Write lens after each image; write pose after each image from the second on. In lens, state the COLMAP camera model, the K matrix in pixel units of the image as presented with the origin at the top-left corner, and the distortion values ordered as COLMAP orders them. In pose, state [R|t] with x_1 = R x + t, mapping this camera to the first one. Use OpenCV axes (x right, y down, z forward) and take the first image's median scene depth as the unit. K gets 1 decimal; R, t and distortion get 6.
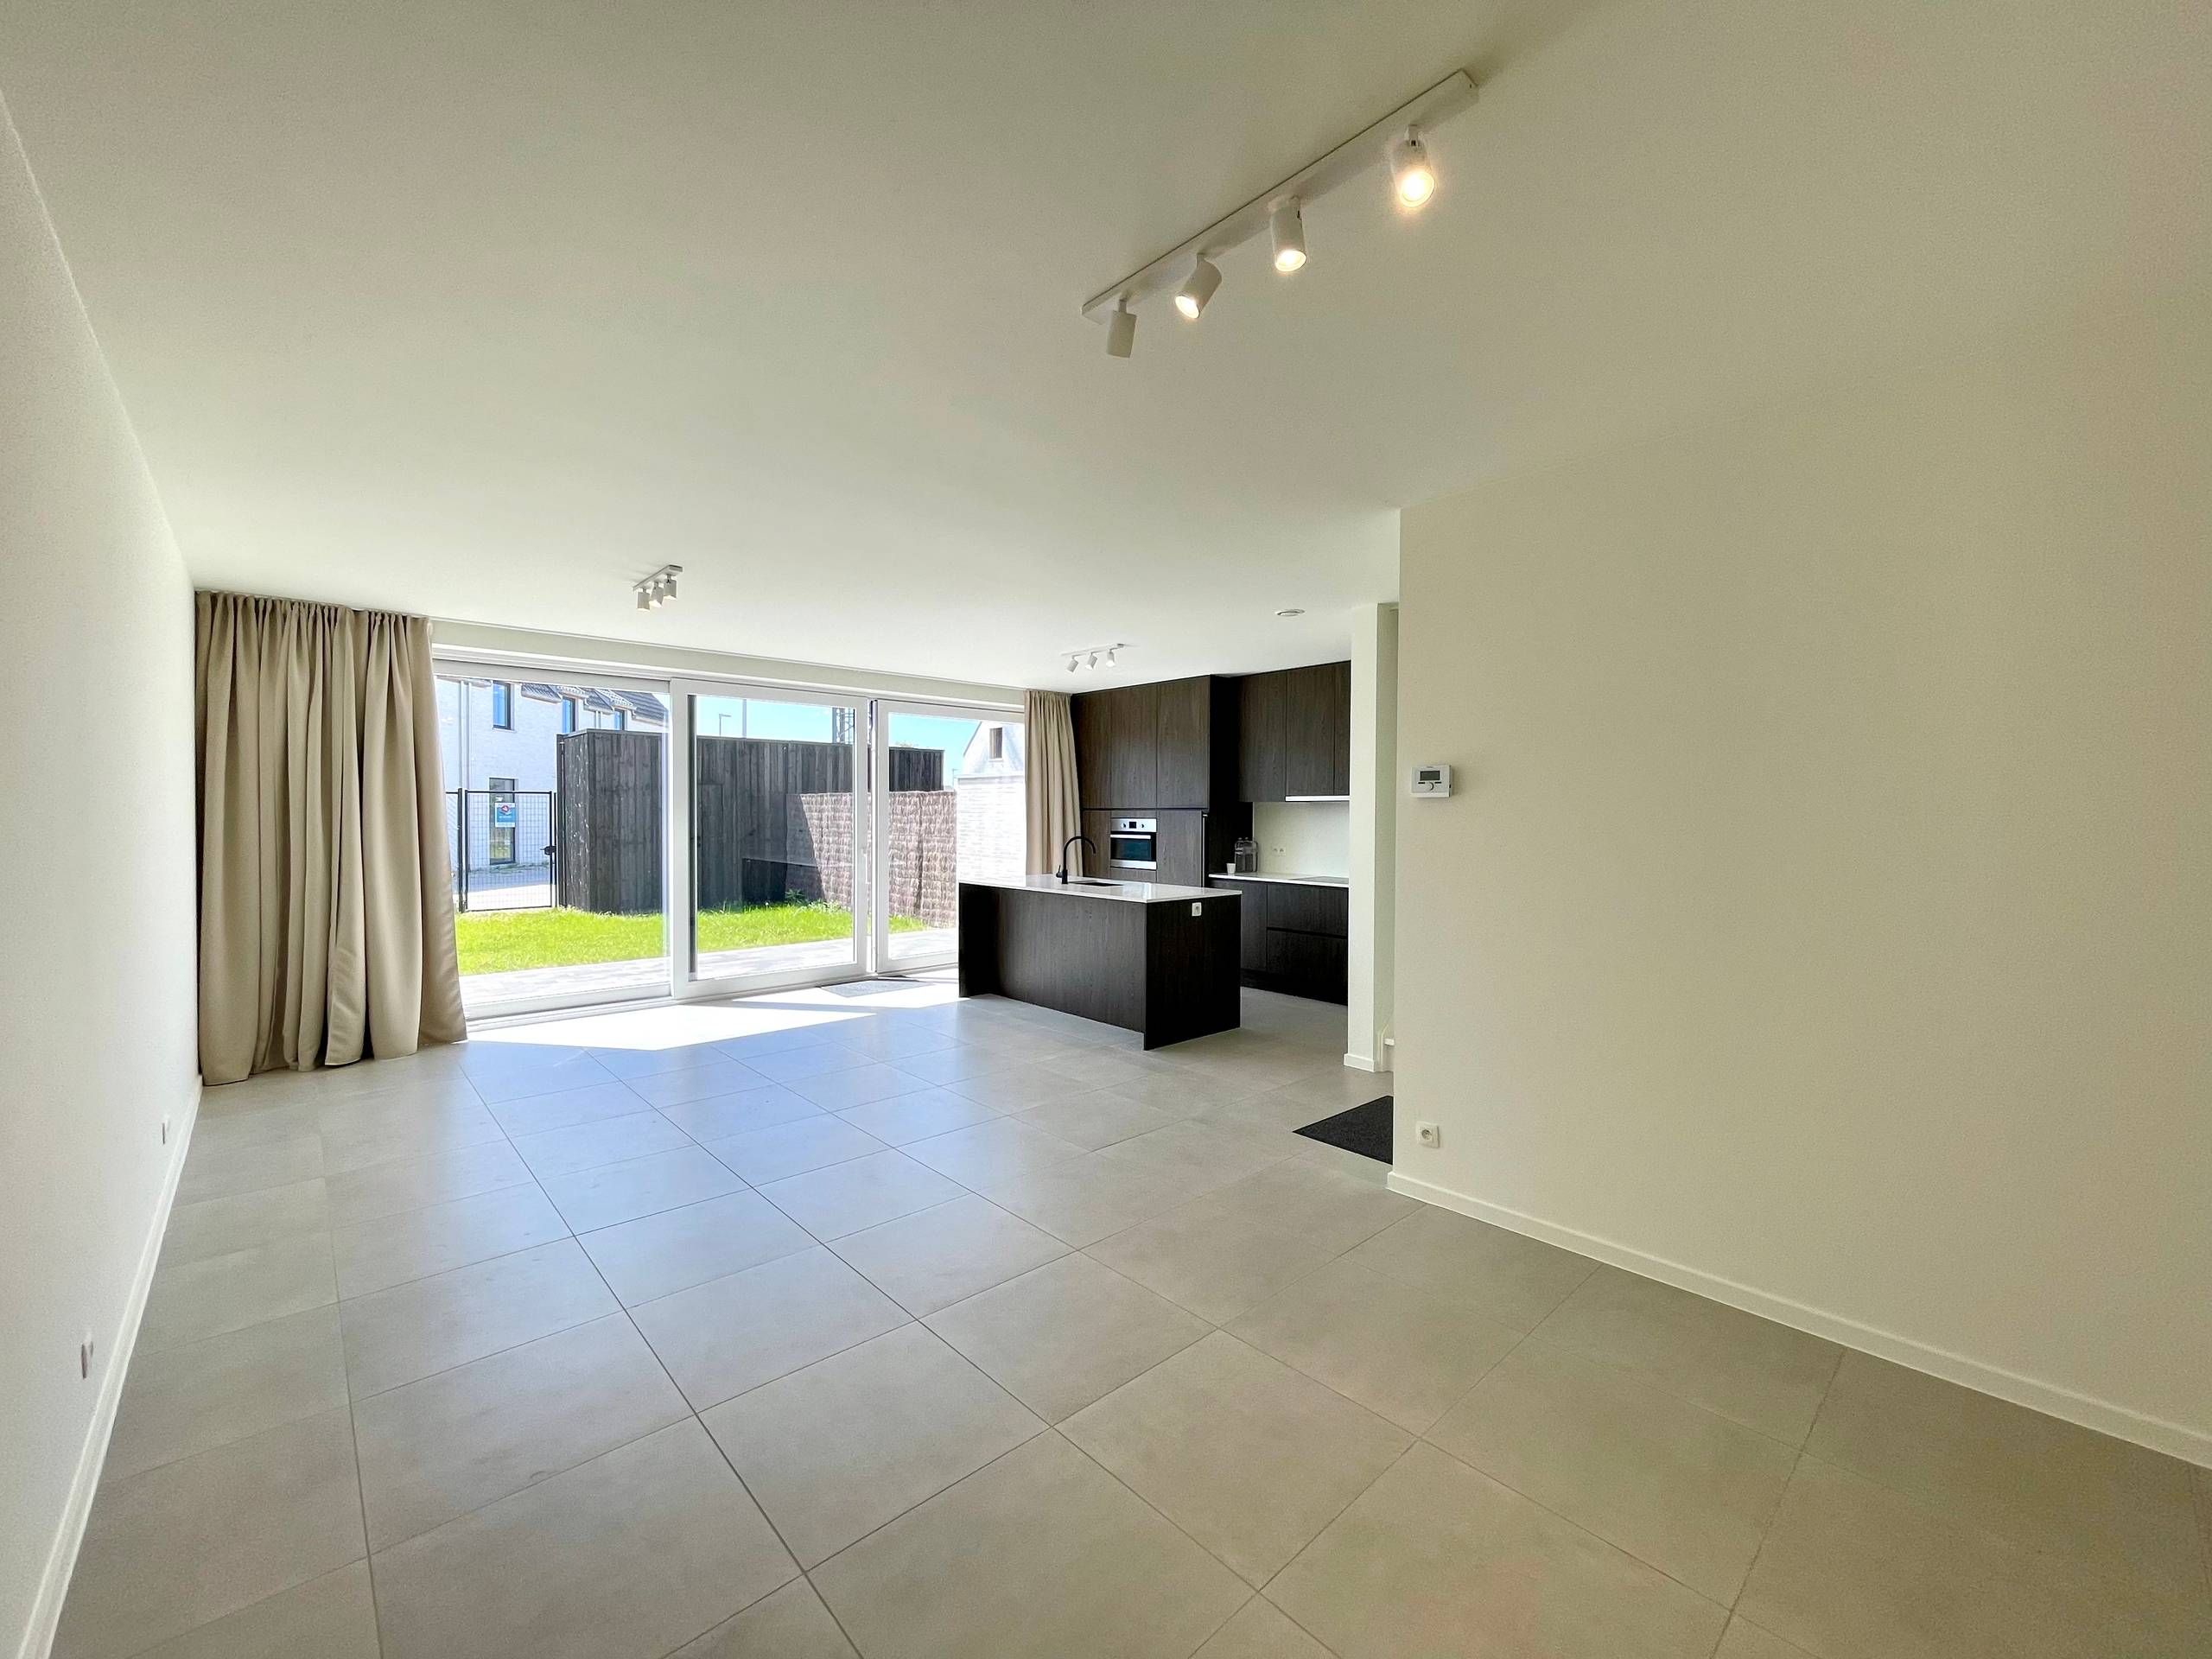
lens RADIAL K [[905.1, 0, 1100.2], [0, 905.1, 822.2], [0, 0, 1]] dist [-0.003133, -0.000313]
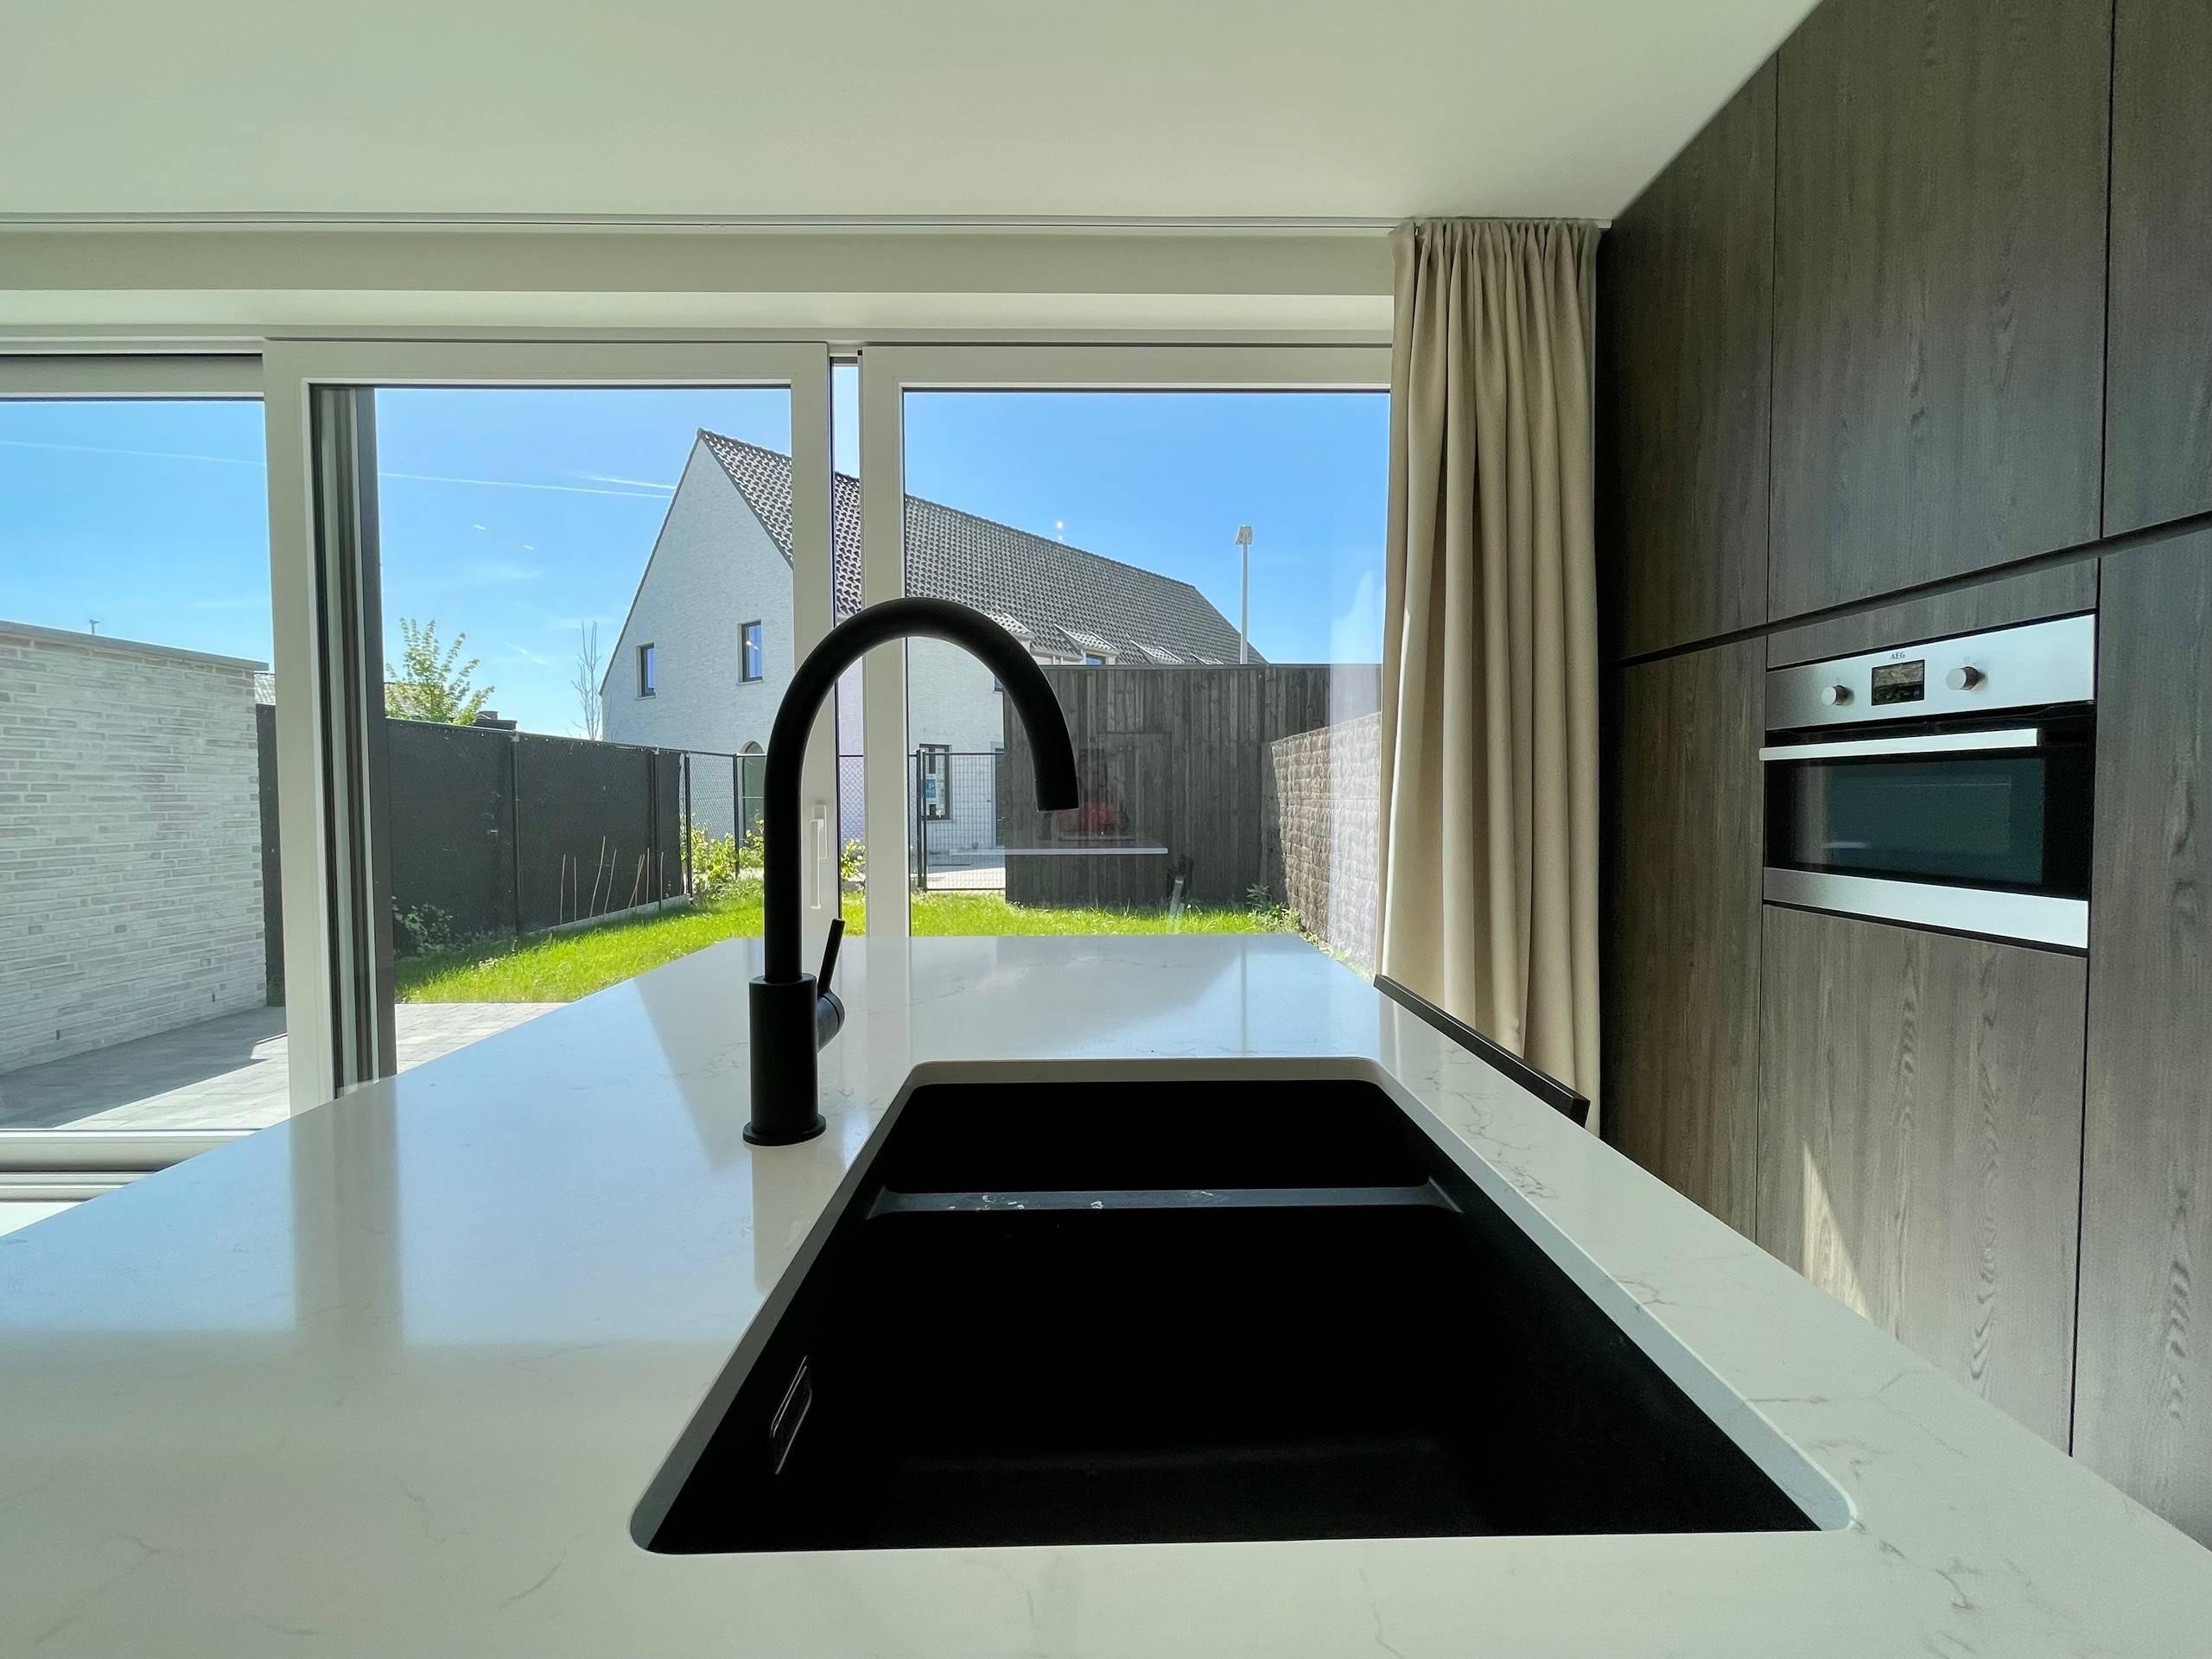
lens RADIAL K [[905.1, 0, 1117.6], [0, 905.1, 822.4], [0, 0, 1]] dist [-0.003133, -0.000313]
pose [[0.745942, 0.011507, -0.665912, 0.039018], [0.000185, 0.999847, 0.017484, 0.027256], [0.666011, -0.013165, 0.745826, 0.745686]]
